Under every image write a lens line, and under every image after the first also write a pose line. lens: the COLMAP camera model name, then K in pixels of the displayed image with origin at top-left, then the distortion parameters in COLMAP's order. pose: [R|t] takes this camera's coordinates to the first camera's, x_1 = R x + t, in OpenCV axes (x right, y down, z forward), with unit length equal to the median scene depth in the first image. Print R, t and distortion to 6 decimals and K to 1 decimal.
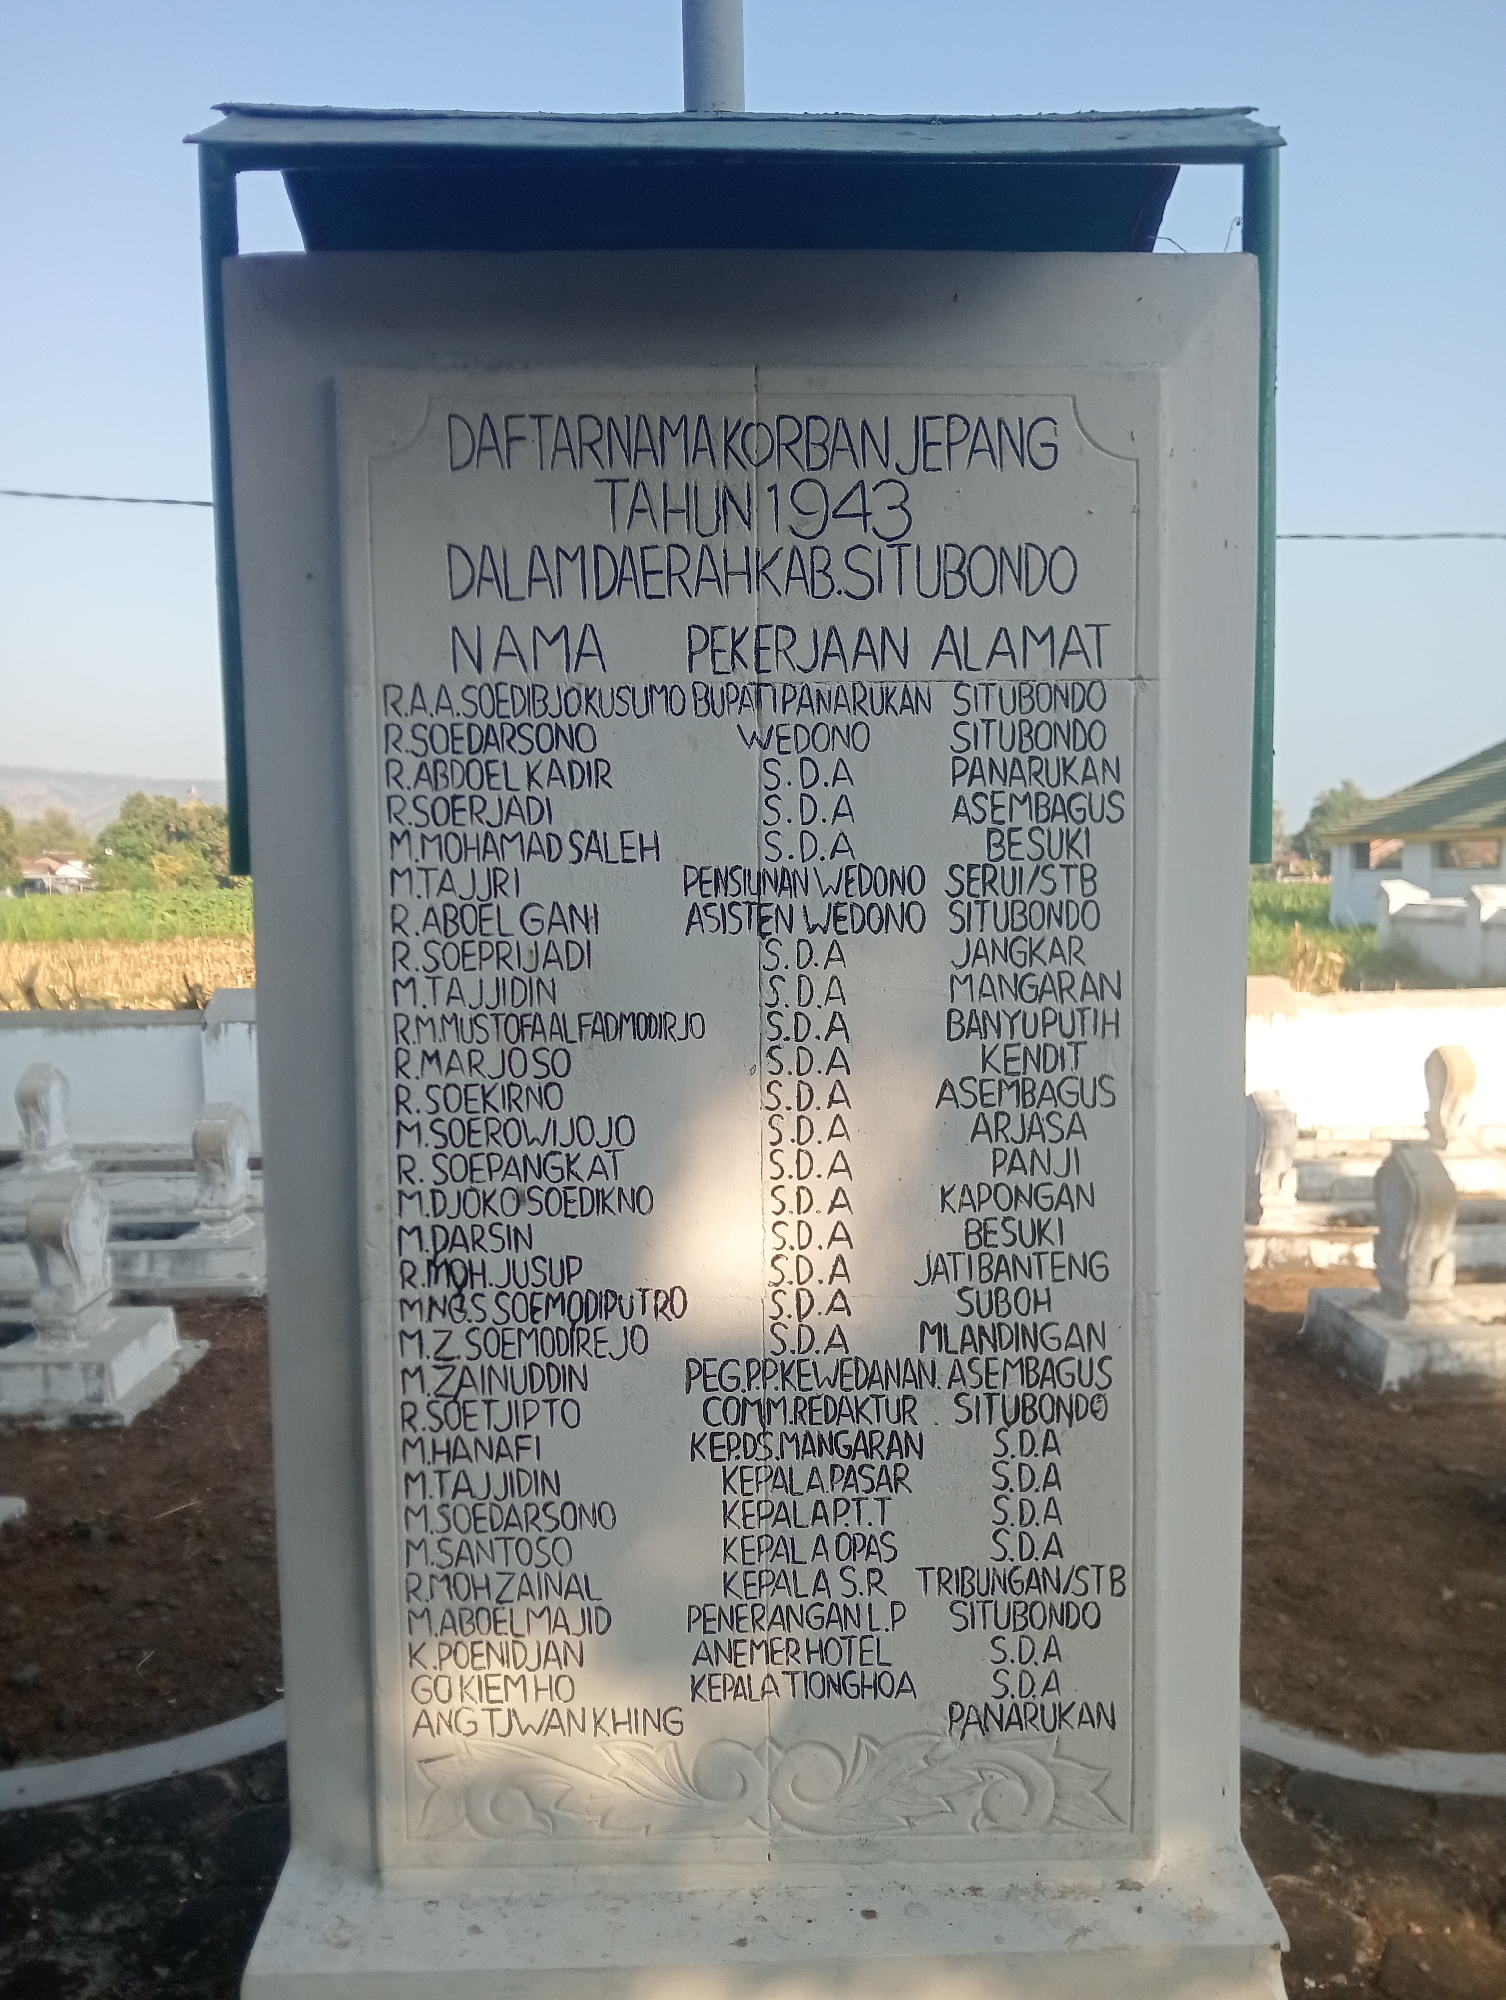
lens RADIAL K [[1664.3, 0, 755.2], [0, 1664.3, 994.5], [0, 0, 1]] dist [-0.002389, -0.015003]
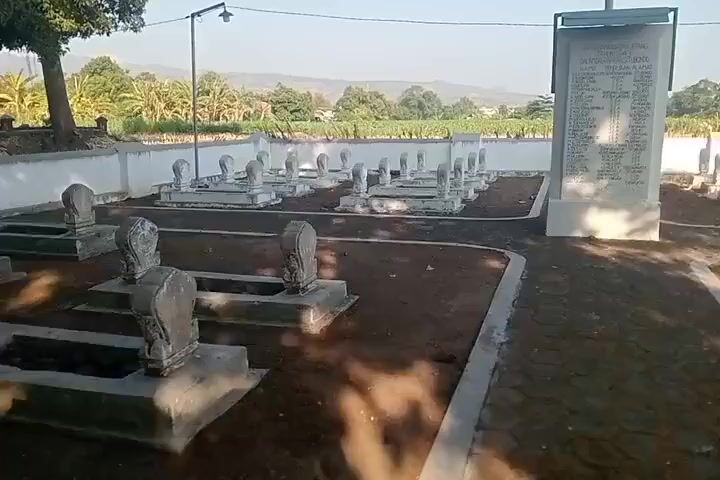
lens RADIAL K [[632.3, 0, 363.2], [0, 632.3, 246.9], [0, 0, 1]] dist [-0.010816, 0.001894]
pose [[0.948127, 0.066694, -0.310818, -0.159500], [-0.025544, 0.990567, 0.134630, 0.350437], [0.316865, -0.119706, 0.940886, -2.917390]]
